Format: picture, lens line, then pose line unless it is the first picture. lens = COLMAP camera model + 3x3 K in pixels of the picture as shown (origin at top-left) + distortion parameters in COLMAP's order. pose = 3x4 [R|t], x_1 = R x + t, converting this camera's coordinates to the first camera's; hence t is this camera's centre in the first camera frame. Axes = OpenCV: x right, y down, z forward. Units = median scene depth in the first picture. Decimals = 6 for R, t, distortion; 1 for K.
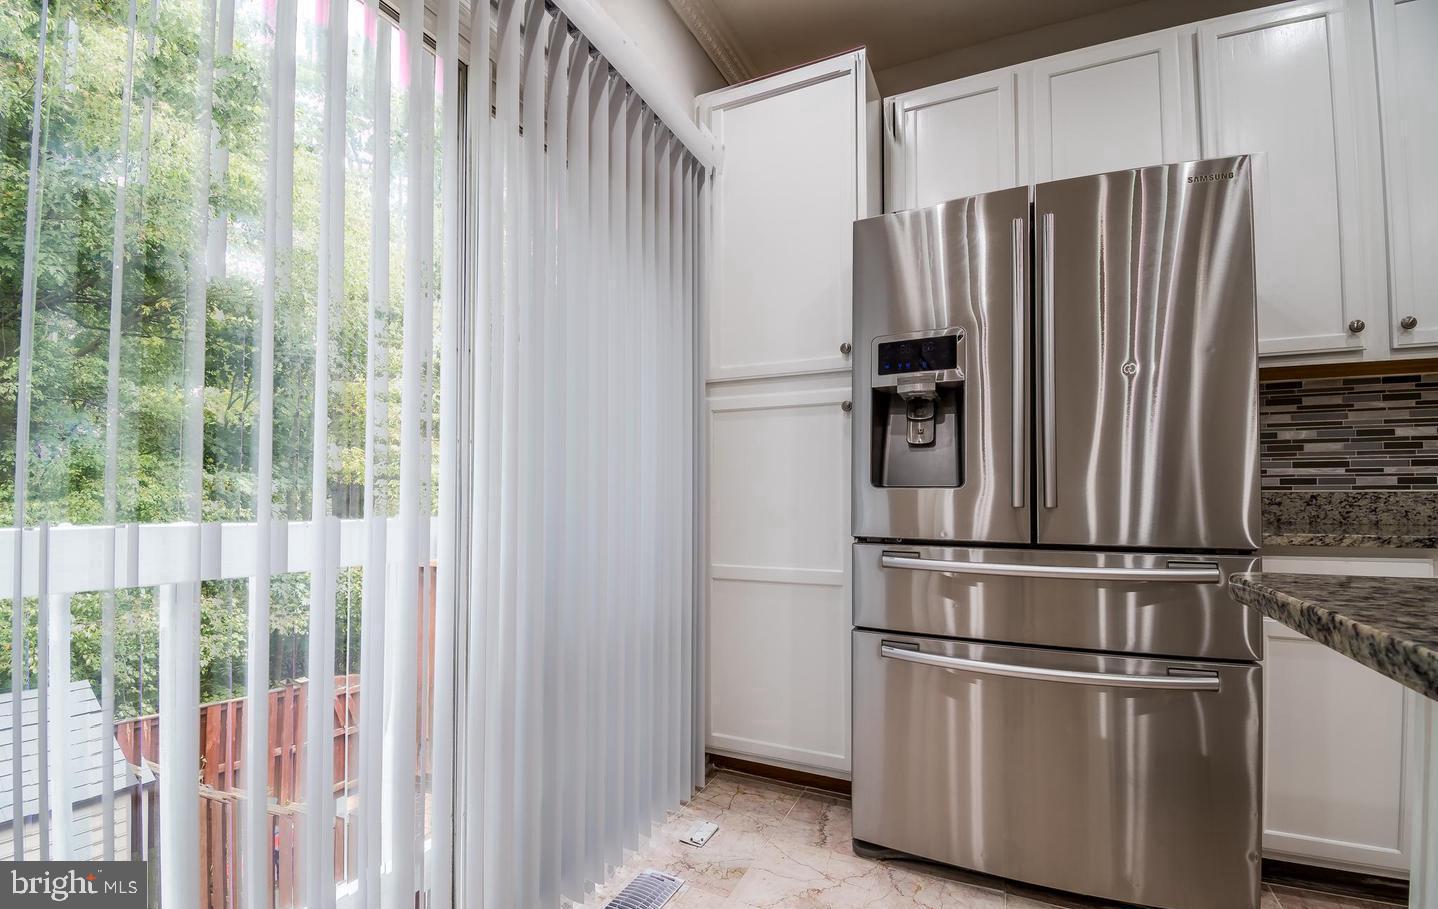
lens RADIAL K [[631.2, 0, 716.9], [0, 631.2, 479.5], [0, 0, 1]] dist [0.019172, -0.025698]
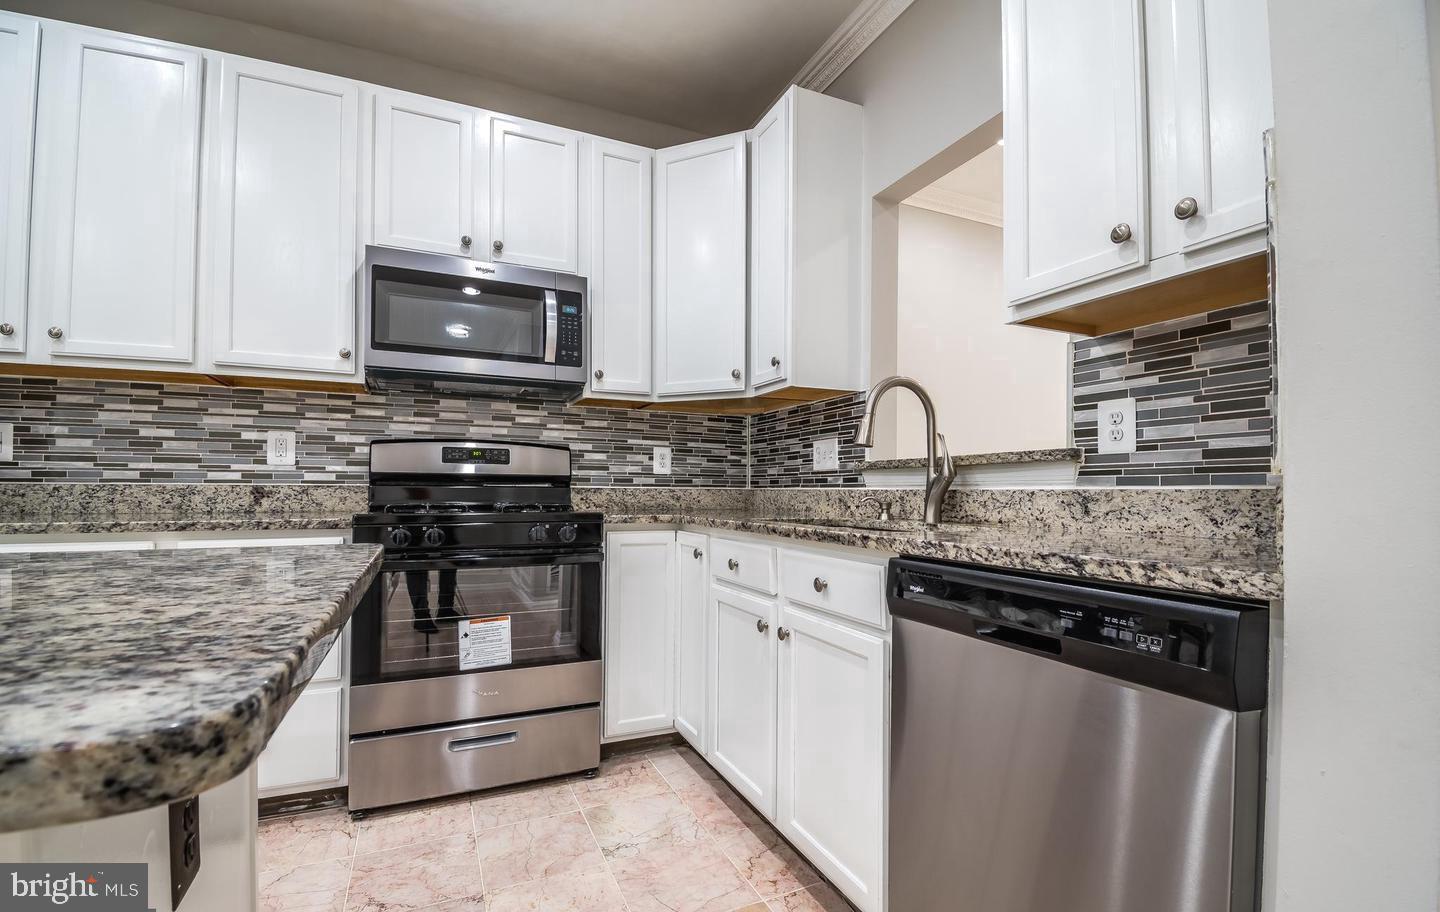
lens RADIAL K [[632.1, 0, 717.9], [0, 632.1, 481.0], [0, 0, 1]] dist [0.019172, -0.025698]
pose [[0.643307, 0.011944, 0.765515, 0.892708], [-0.020119, 0.999797, 0.001308, -0.009650], [-0.765344, -0.016243, 0.643417, -0.558241]]
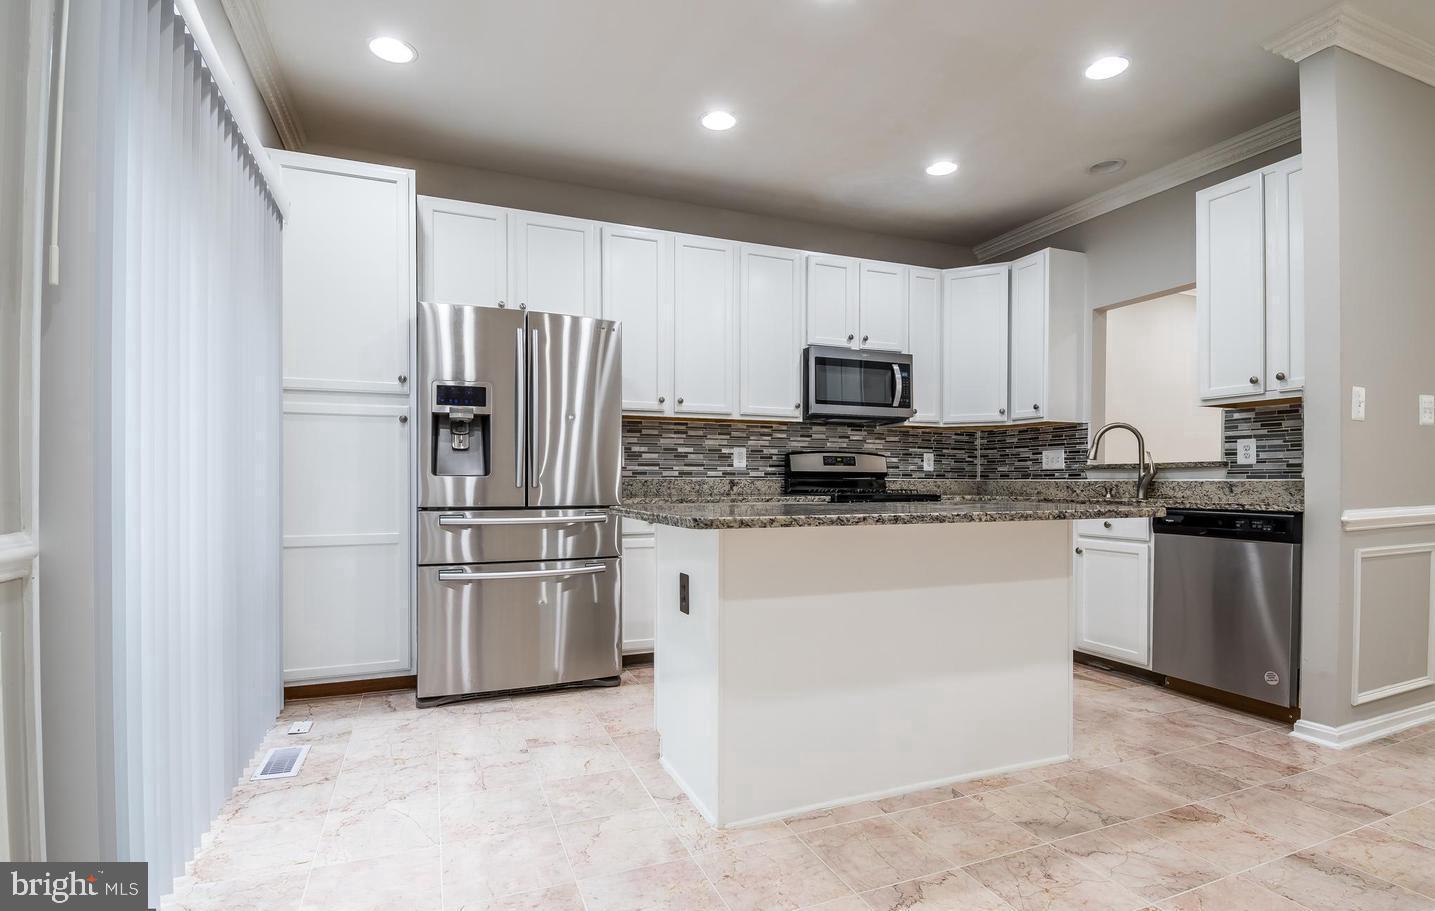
lens RADIAL K [[696.4, 0, 716.3], [0, 696.4, 482.1], [0, 0, 1]] dist [0.024812, -0.037630]
pose [[0.675540, -0.002167, 0.737320, -0.516596], [-0.017462, 0.999668, 0.018937, -0.015016], [-0.737116, -0.025668, 0.675278, -0.645511]]
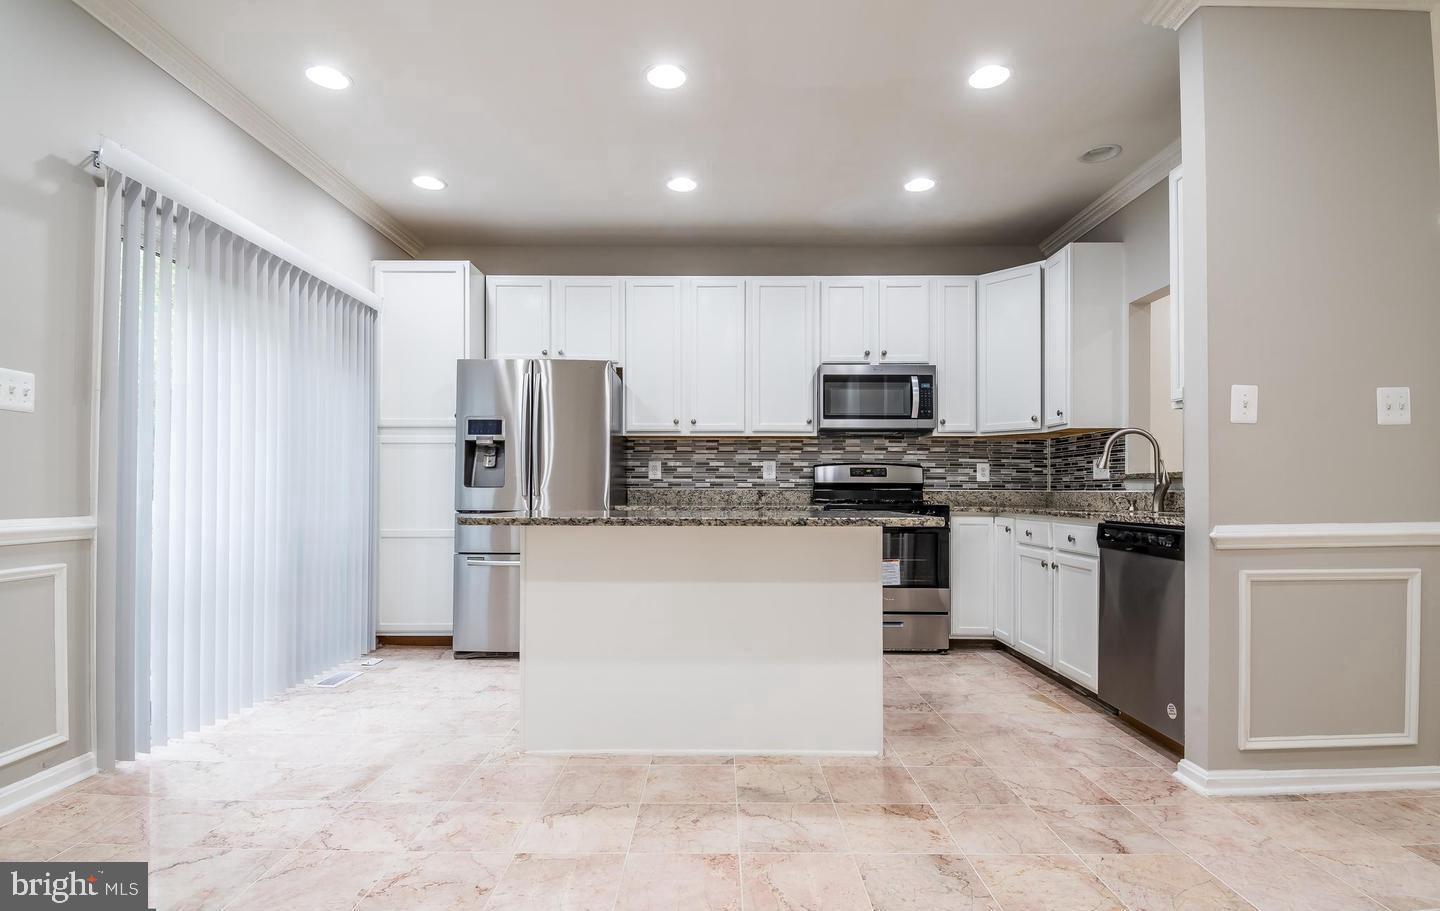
lens RADIAL K [[698.9, 0, 718.8], [0, 698.9, 482.2], [0, 0, 1]] dist [0.024812, -0.037630]
pose [[0.905485, 0.006249, 0.424333, 0.017578], [-0.011292, 0.999892, 0.009370, -0.032400], [-0.424229, -0.013276, 0.905458, -1.376268]]
